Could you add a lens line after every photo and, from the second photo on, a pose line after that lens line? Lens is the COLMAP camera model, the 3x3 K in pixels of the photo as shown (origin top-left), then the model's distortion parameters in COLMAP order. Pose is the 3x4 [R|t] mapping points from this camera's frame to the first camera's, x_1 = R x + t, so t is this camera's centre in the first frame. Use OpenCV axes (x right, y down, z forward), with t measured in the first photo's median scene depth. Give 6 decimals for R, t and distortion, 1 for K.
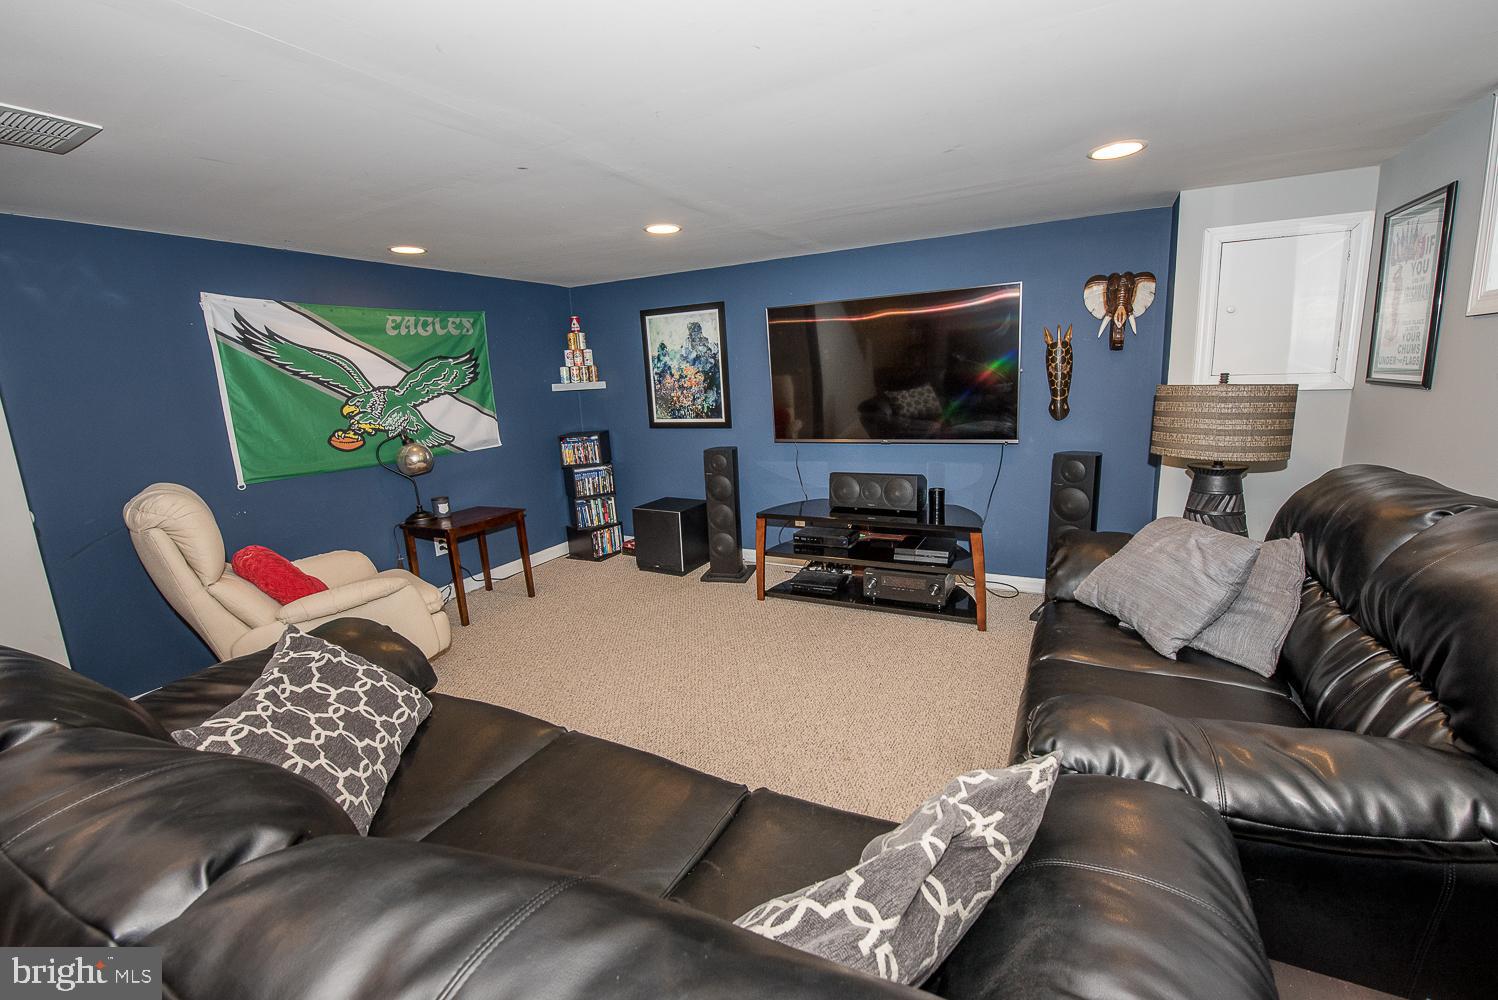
lens RADIAL K [[595.0, 0, 749.0], [0, 595.0, 500.0], [0, 0, 1]] dist [-0.014452, -0.003268]
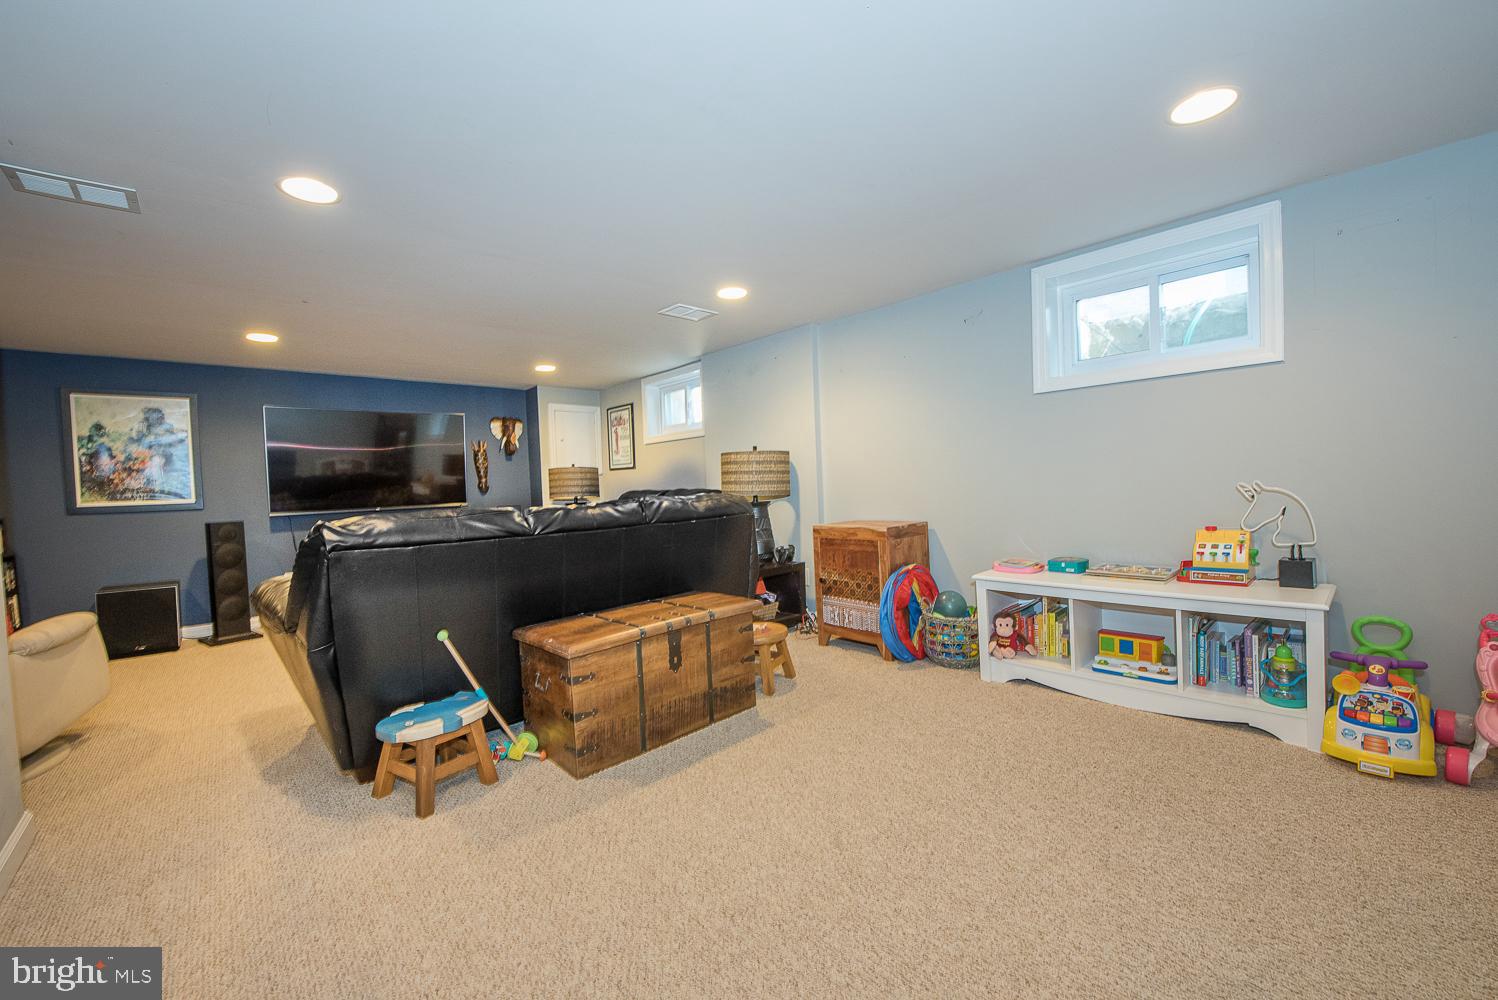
lens RADIAL K [[595.0, 0, 749.0], [0, 595.0, 500.0], [0, 0, 1]] dist [-0.014452, -0.003268]
pose [[0.367320, 0.009415, 0.930047, -0.630423], [0.211732, 0.972848, -0.093471, 0.165113], [-0.905674, 0.231254, 0.355353, -0.252480]]
